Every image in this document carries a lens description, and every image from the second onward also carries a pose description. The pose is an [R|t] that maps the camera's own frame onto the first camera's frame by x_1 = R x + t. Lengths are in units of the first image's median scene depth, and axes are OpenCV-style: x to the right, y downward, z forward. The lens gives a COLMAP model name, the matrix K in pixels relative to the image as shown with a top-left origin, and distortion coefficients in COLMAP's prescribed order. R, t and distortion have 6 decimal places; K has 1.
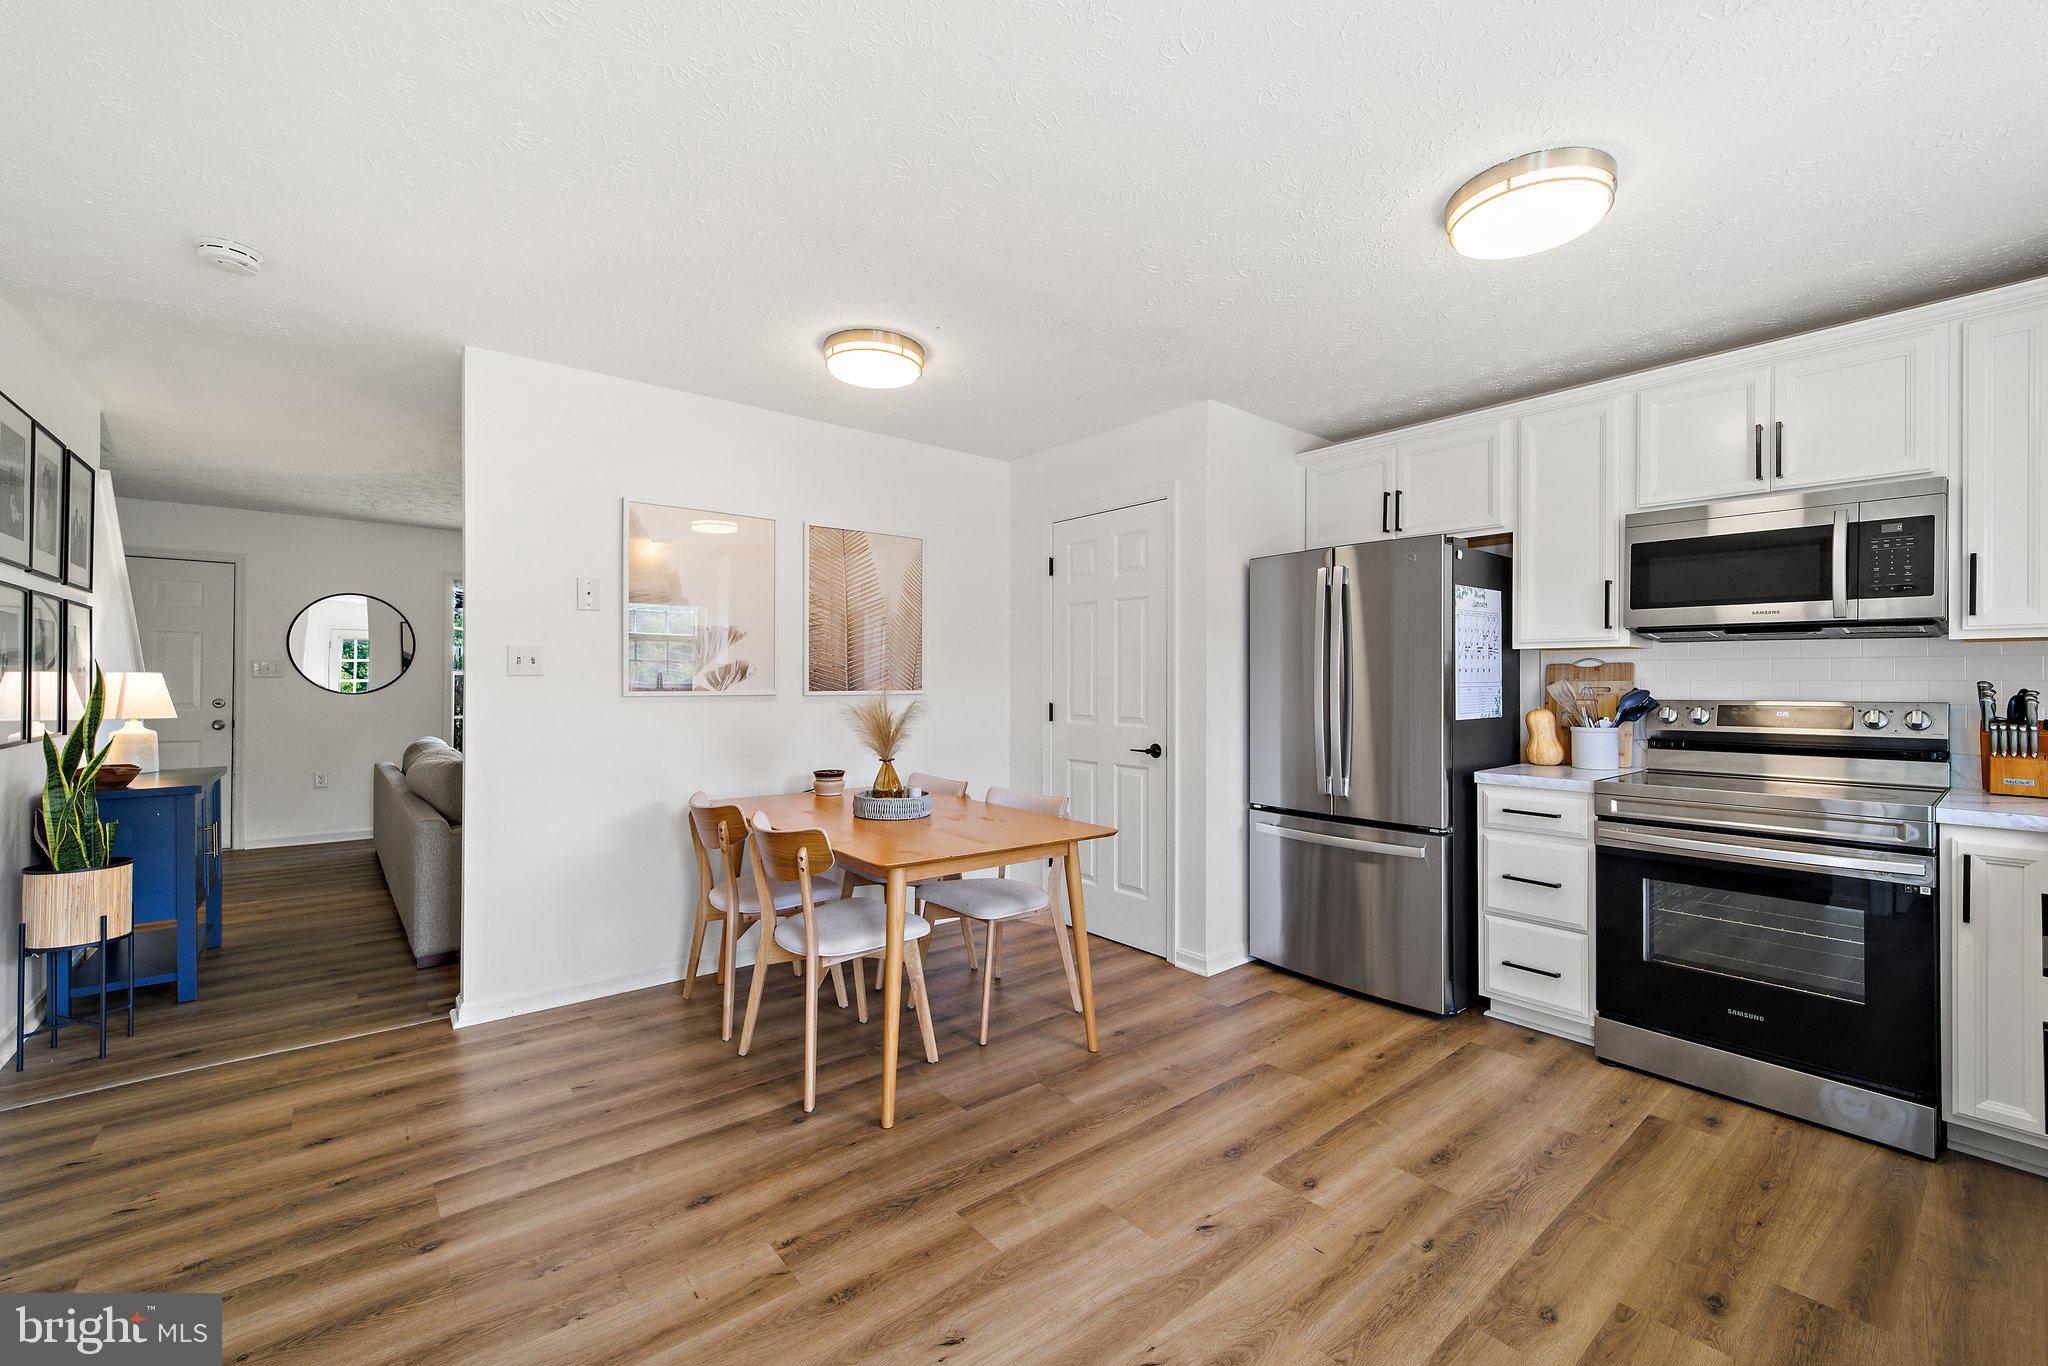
lens RADIAL K [[841.6, 0, 1022.1], [0, 841.6, 681.5], [0, 0, 1]] dist [-0.001454, -0.000376]
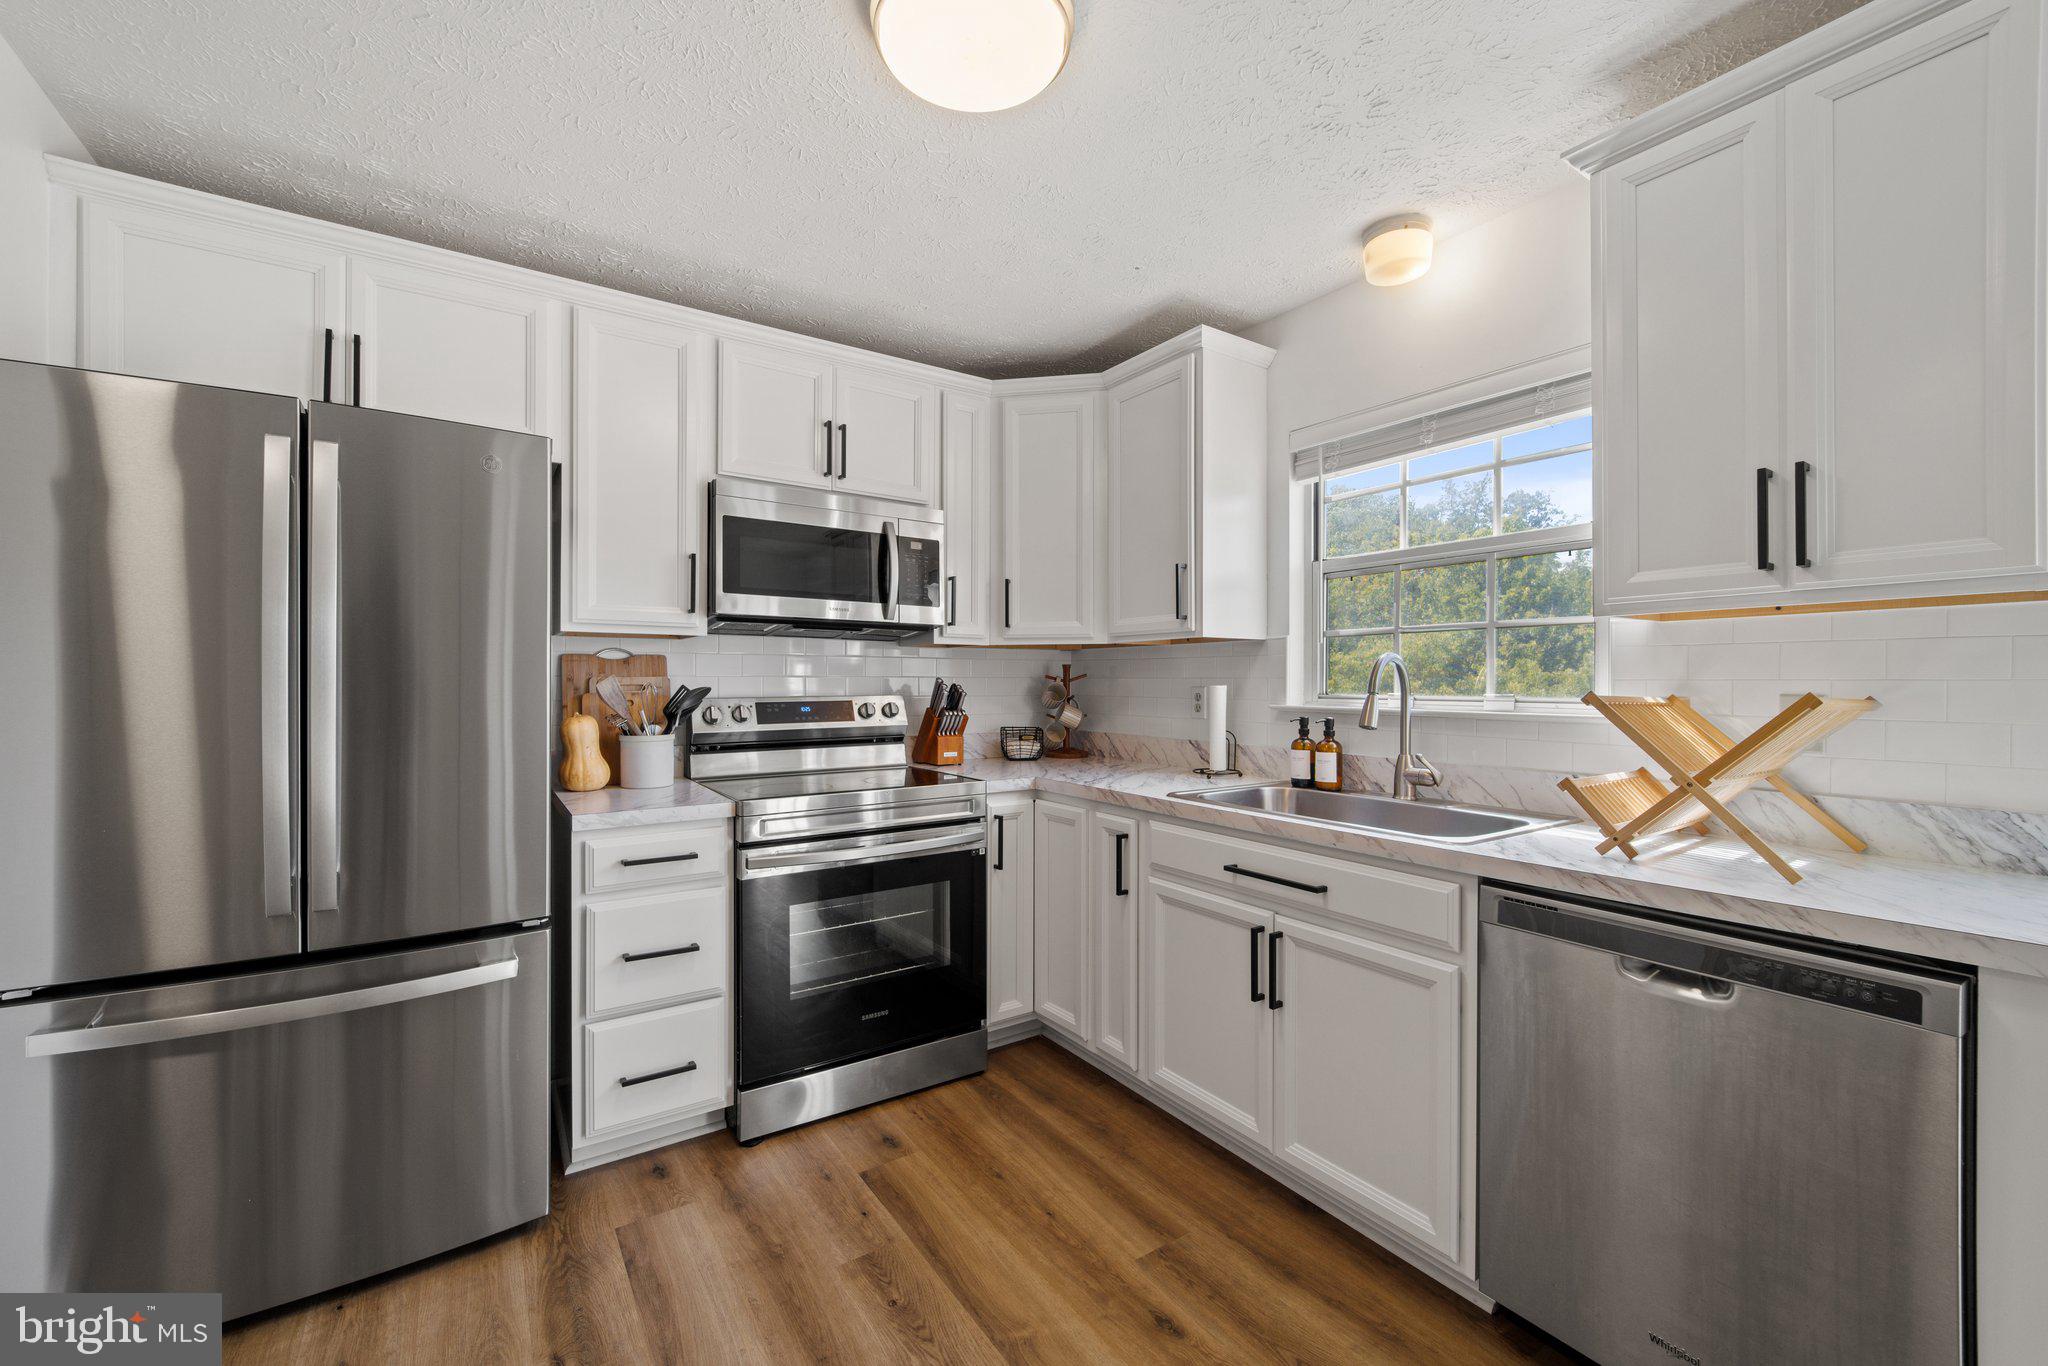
lens RADIAL K [[827.9, 0, 1025.8], [0, 827.9, 686.7], [0, 0, 1]] dist [-0.001510, -0.000157]
pose [[0.094905, -0.010405, 0.995432, -0.078240], [-0.001699, 0.999942, 0.010614, -0.000544], [-0.995485, -0.002698, 0.094882, 0.665863]]
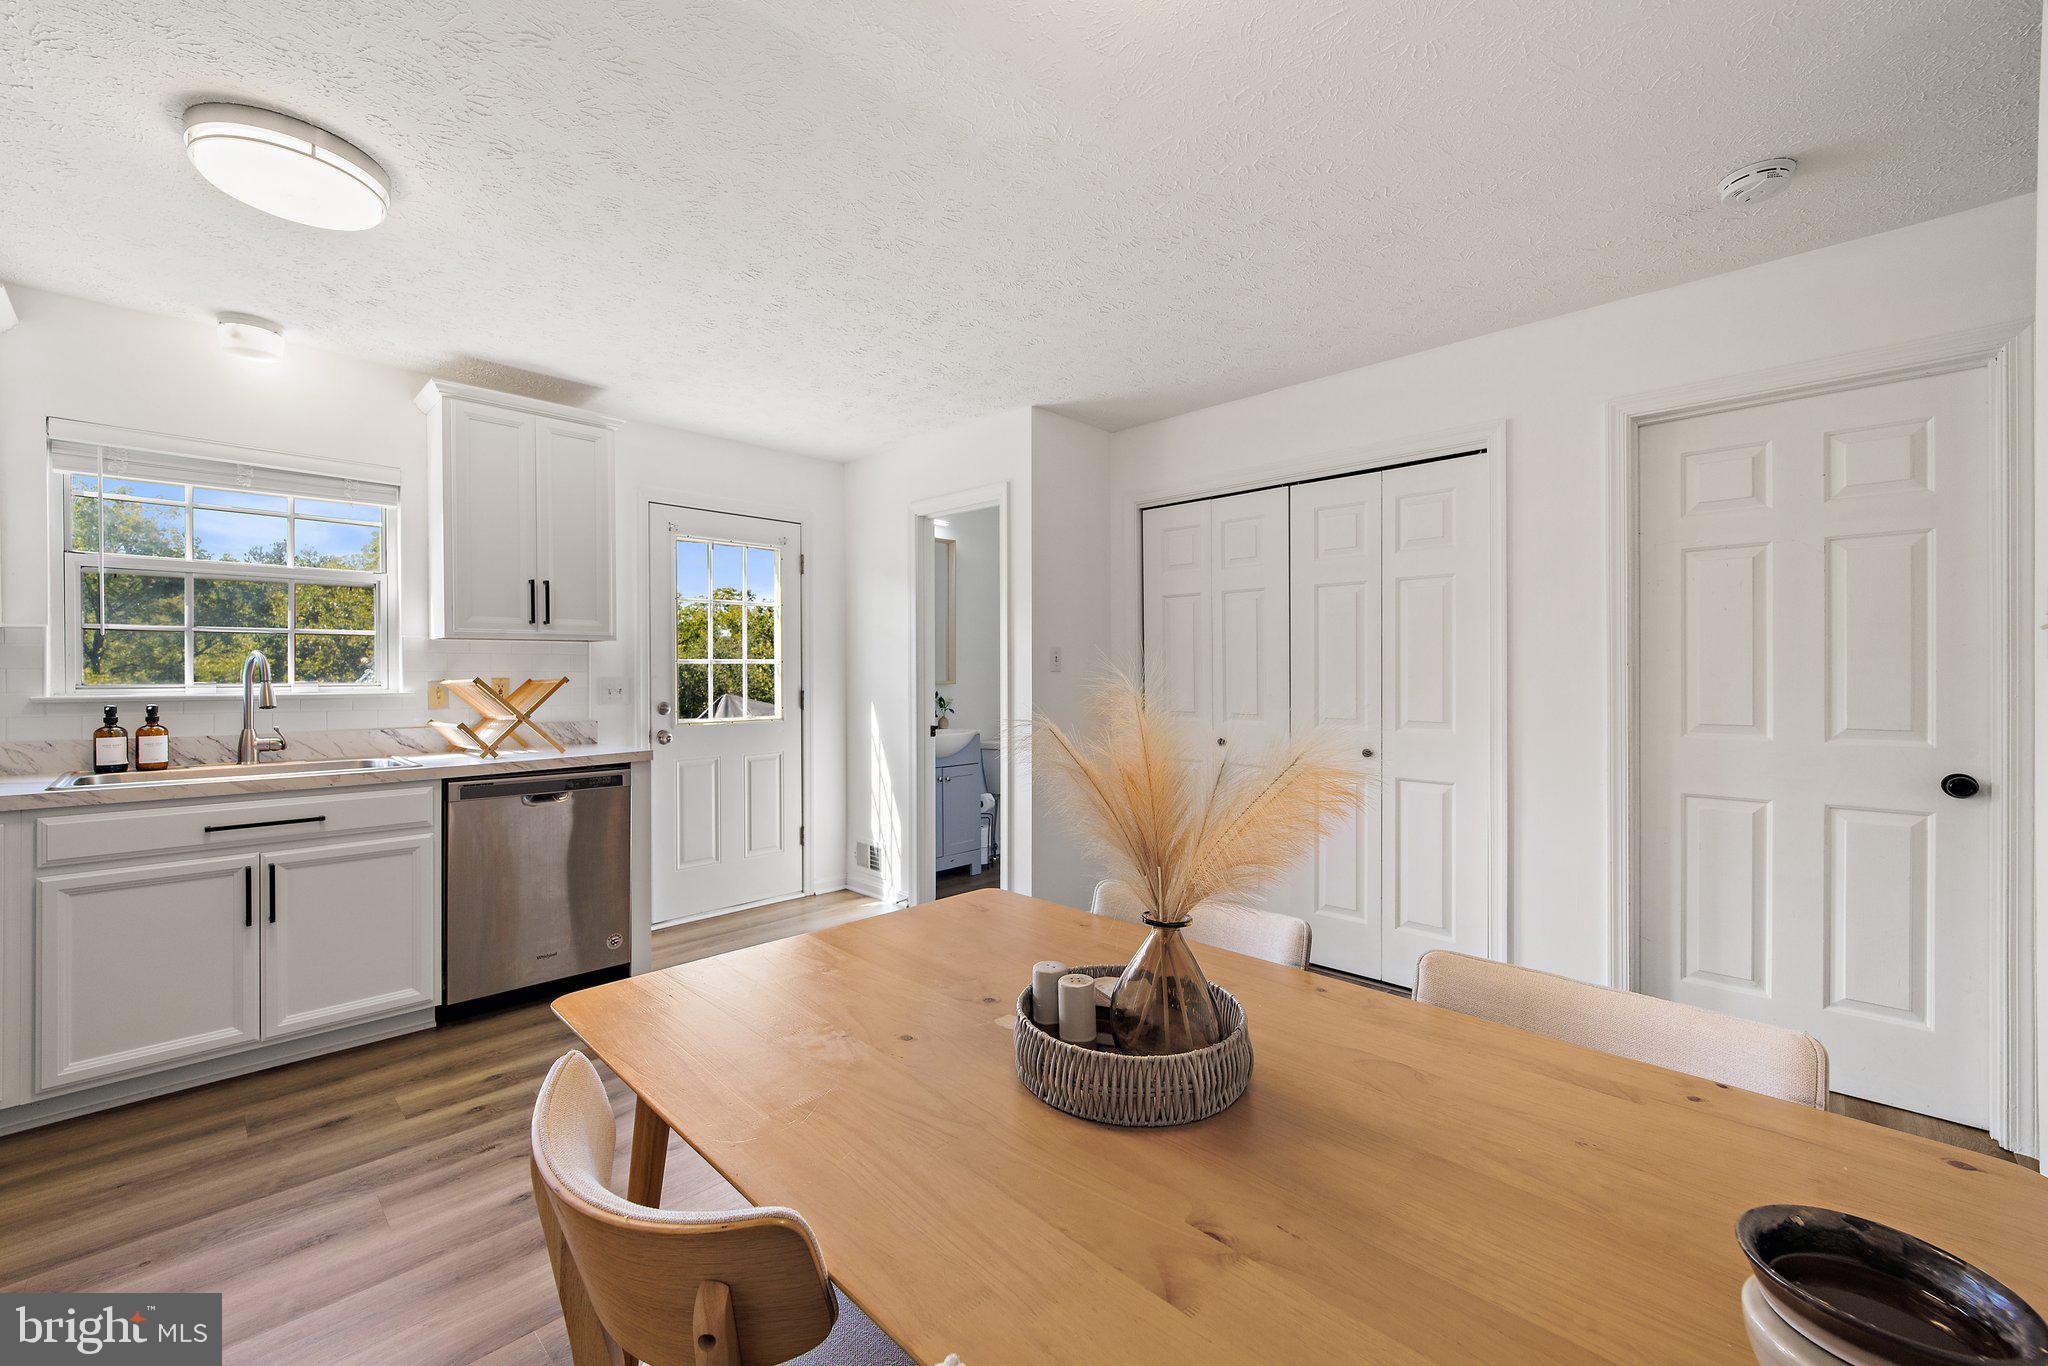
lens RADIAL K [[813.3, 0, 1023.4], [0, 813.3, 670.1], [0, 0, 1]] dist [0.000929, 0.000005]
pose [[-0.993114, -0.003780, -0.117088, -0.086304], [-0.003139, 0.999979, -0.005657, 0.002035], [0.117107, -0.005250, -0.993105, 1.525368]]
